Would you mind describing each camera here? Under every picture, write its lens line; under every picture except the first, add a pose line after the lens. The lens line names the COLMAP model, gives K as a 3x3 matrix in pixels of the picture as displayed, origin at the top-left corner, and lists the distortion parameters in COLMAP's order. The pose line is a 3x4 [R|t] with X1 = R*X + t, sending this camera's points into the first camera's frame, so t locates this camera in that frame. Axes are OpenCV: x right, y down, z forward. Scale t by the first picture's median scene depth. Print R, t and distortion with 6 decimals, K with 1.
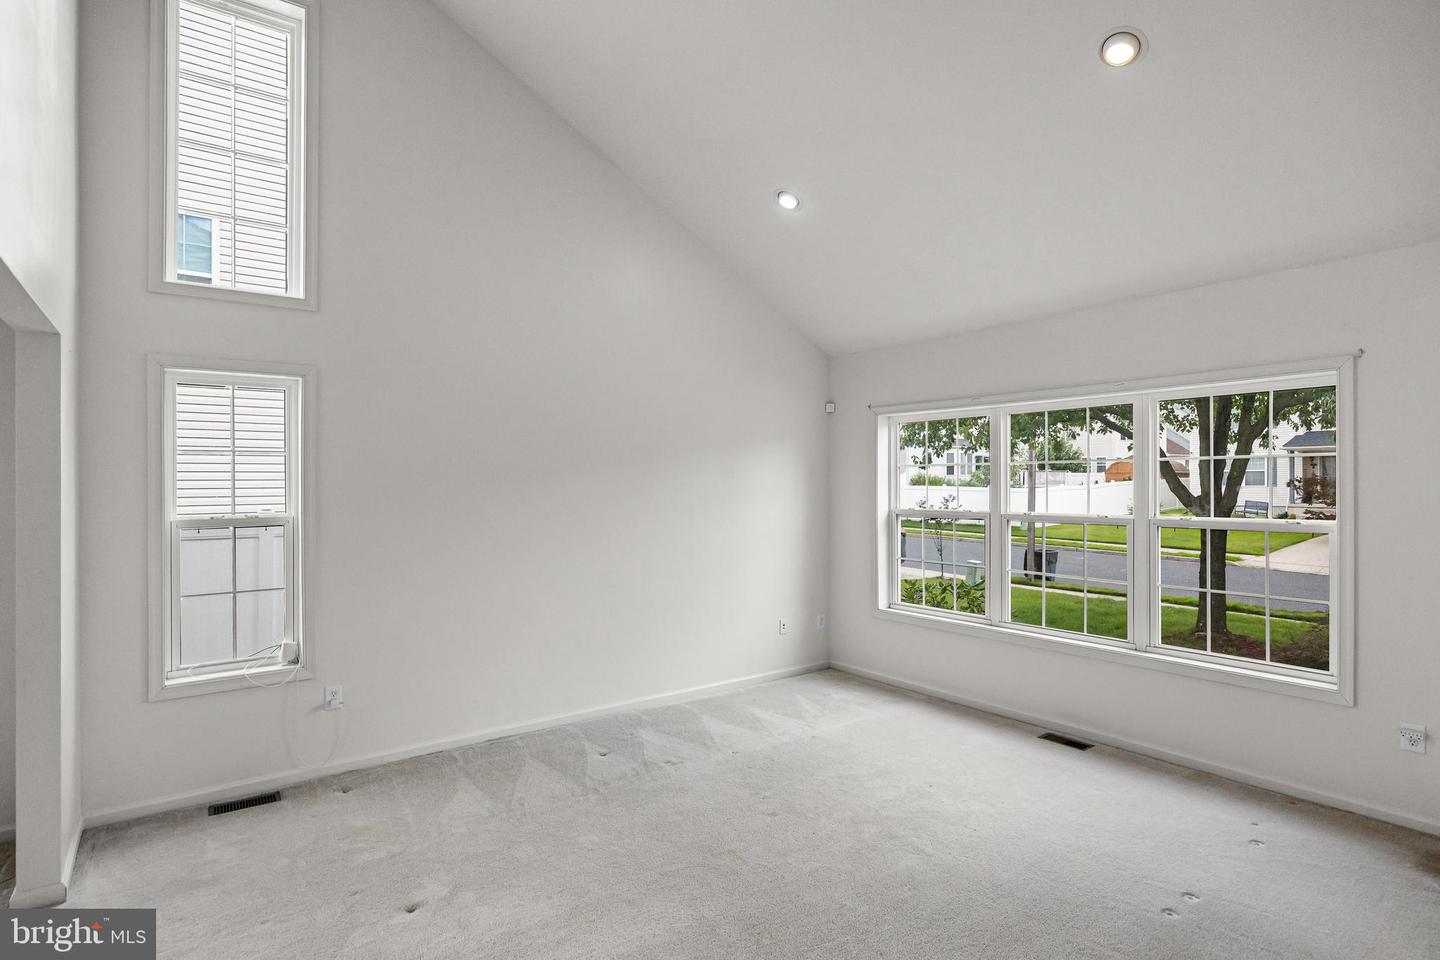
lens RADIAL K [[749.2, 0, 720.0], [0, 749.2, 480.0], [0, 0, 1]] dist [0.003854, 0.000125]
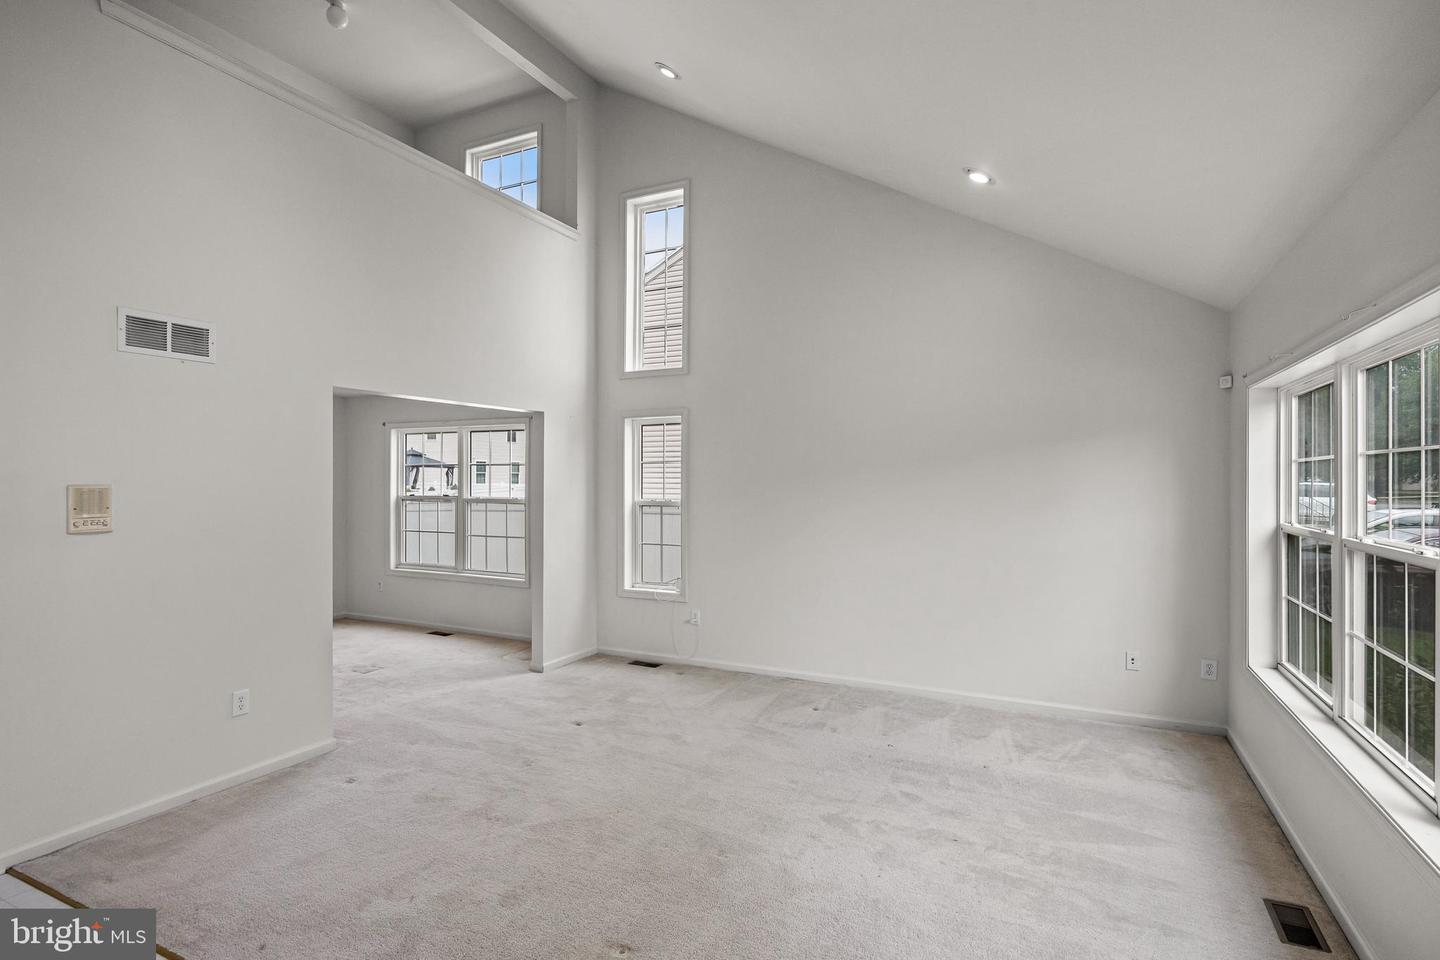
lens RADIAL K [[711.1, 0, 720.0], [0, 711.1, 480.0], [0, 0, 1]] dist [-0.000403, -0.000282]
pose [[0.445131, 0.005327, -0.895449, 0.757598], [0.001805, 0.999975, 0.006846, -0.009007], [0.895463, -0.004664, 0.445111, 0.339087]]
